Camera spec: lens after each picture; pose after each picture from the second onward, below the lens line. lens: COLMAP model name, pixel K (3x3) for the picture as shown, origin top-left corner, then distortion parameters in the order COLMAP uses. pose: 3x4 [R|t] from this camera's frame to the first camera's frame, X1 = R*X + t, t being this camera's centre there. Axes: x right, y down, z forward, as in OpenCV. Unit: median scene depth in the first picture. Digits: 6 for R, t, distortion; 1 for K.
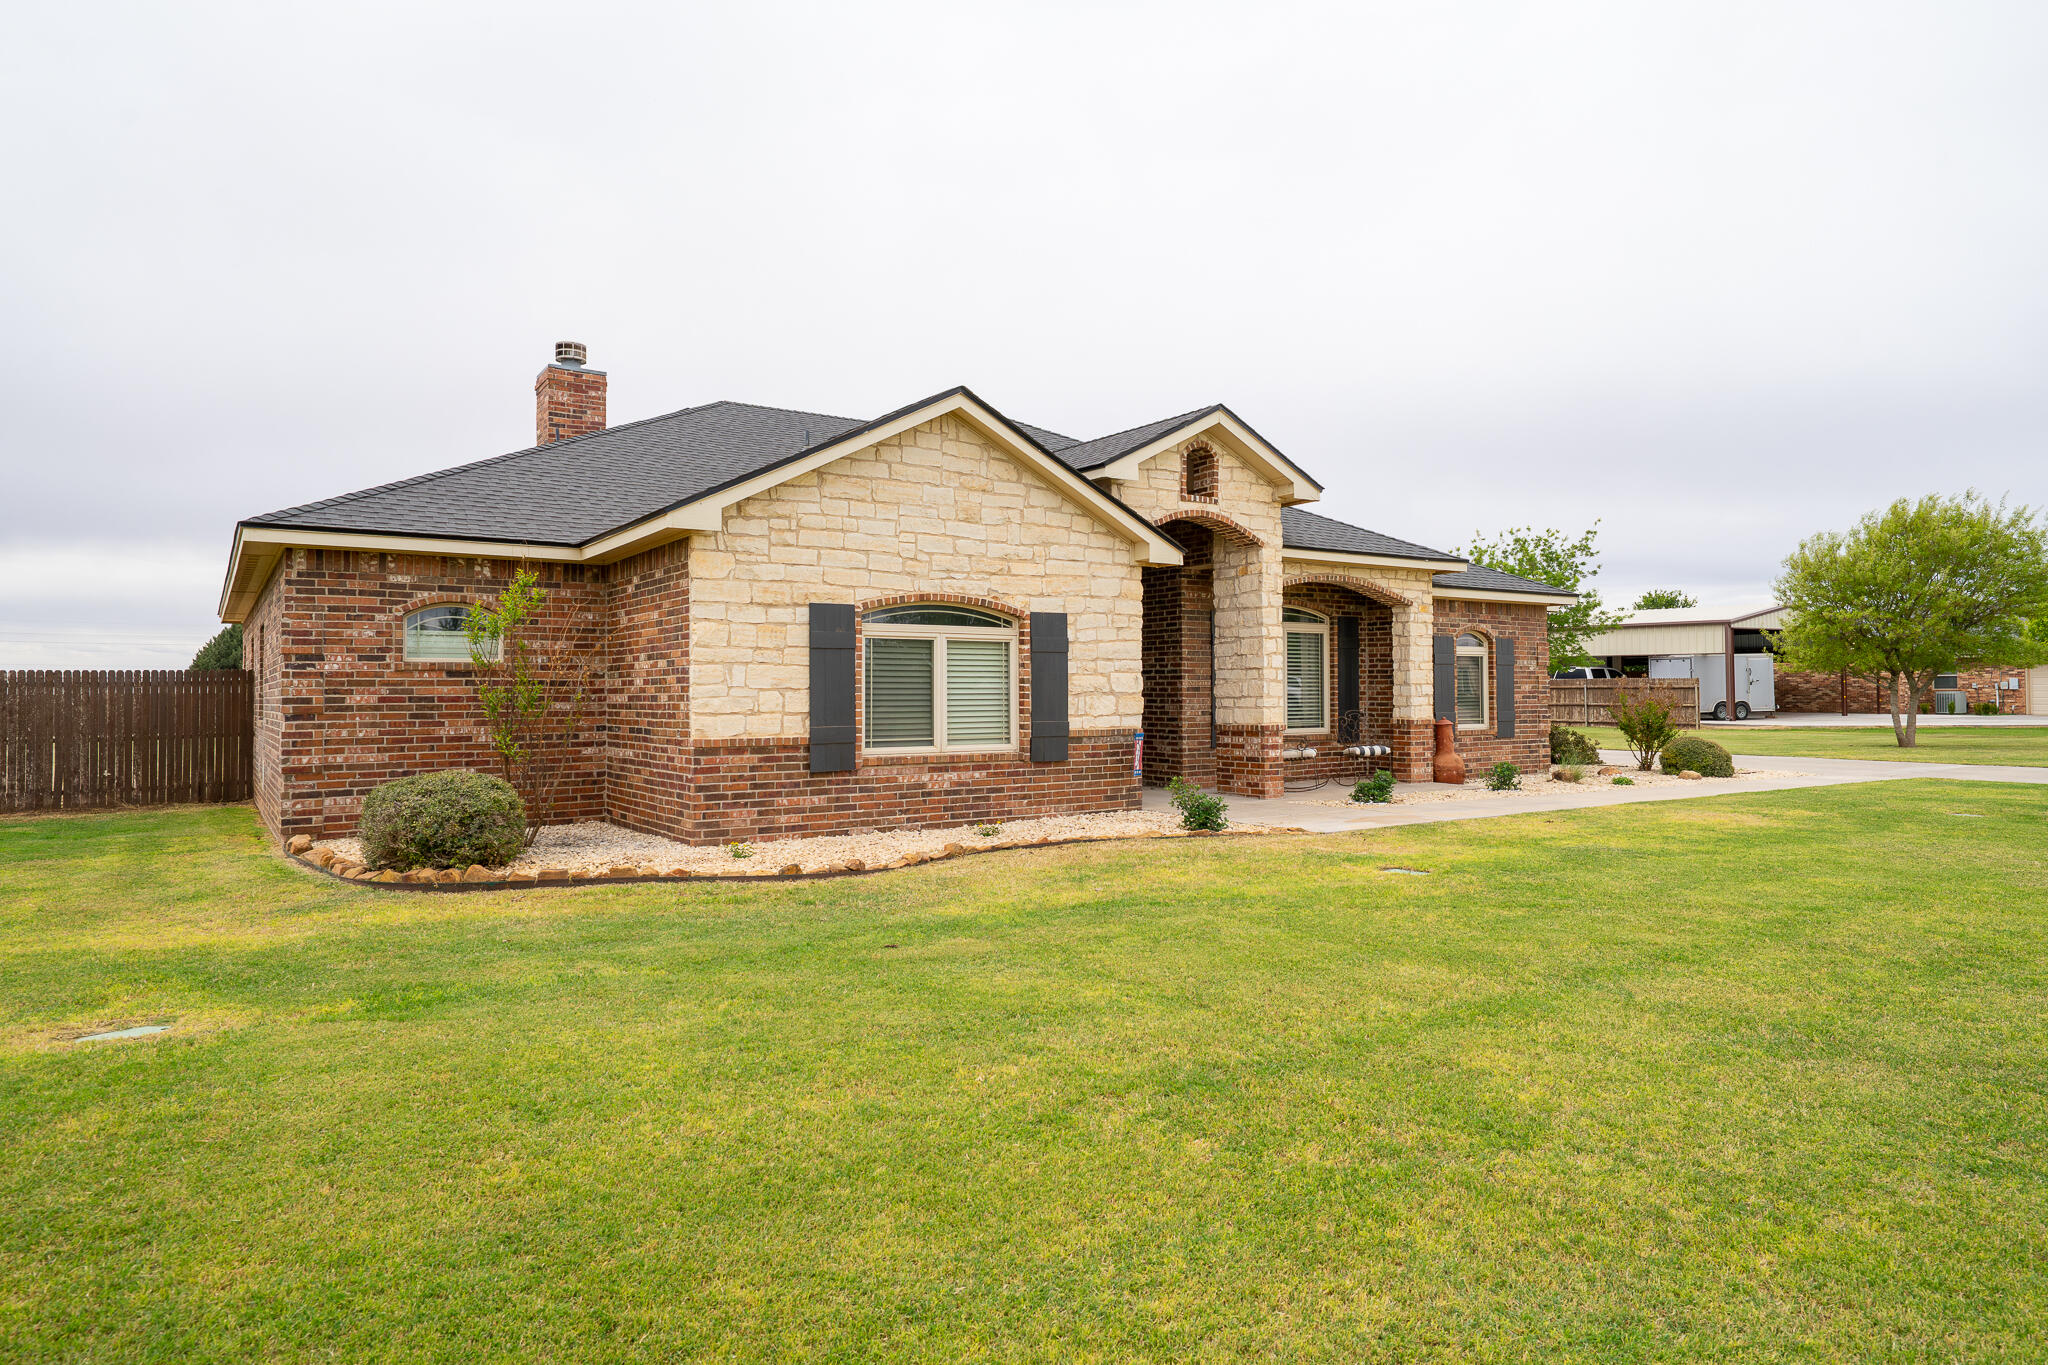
lens RADIAL K [[1175.0, 0, 1012.9], [0, 1175.0, 675.3], [0, 0, 1]] dist [0.017209, 0.000690]
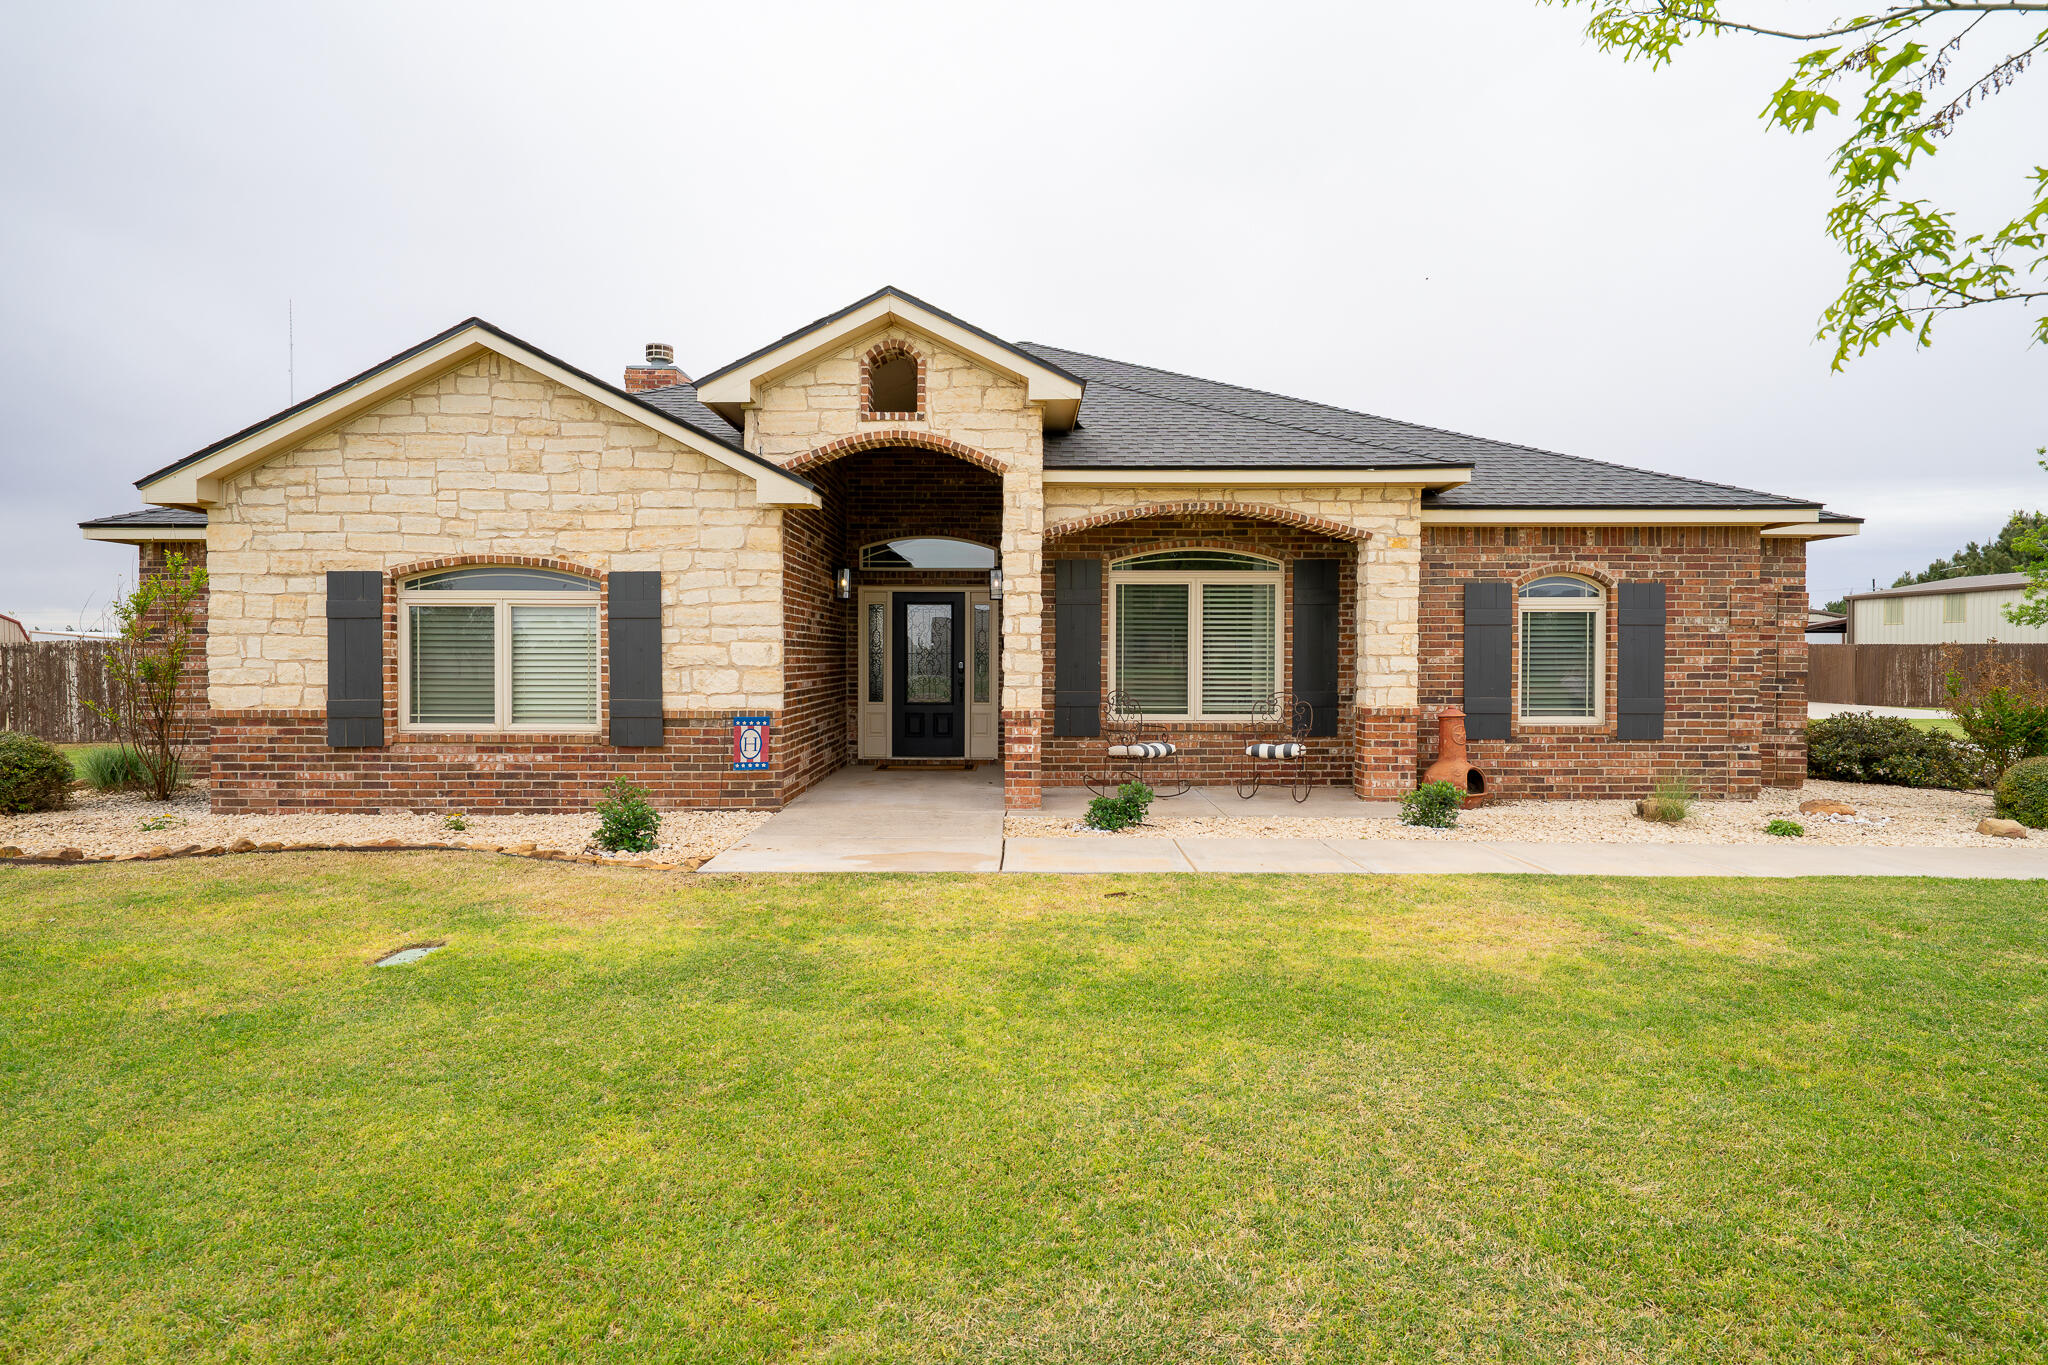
lens RADIAL K [[1049.6, 0, 1029.8], [0, 1049.6, 675.3], [0, 0, 1]] dist [0.011626, 0.001646]
pose [[0.832032, 0.017328, -0.554457, 0.678325], [0.003264, 0.999342, 0.036130, -0.004909], [0.554719, -0.031871, 0.831427, 0.515159]]
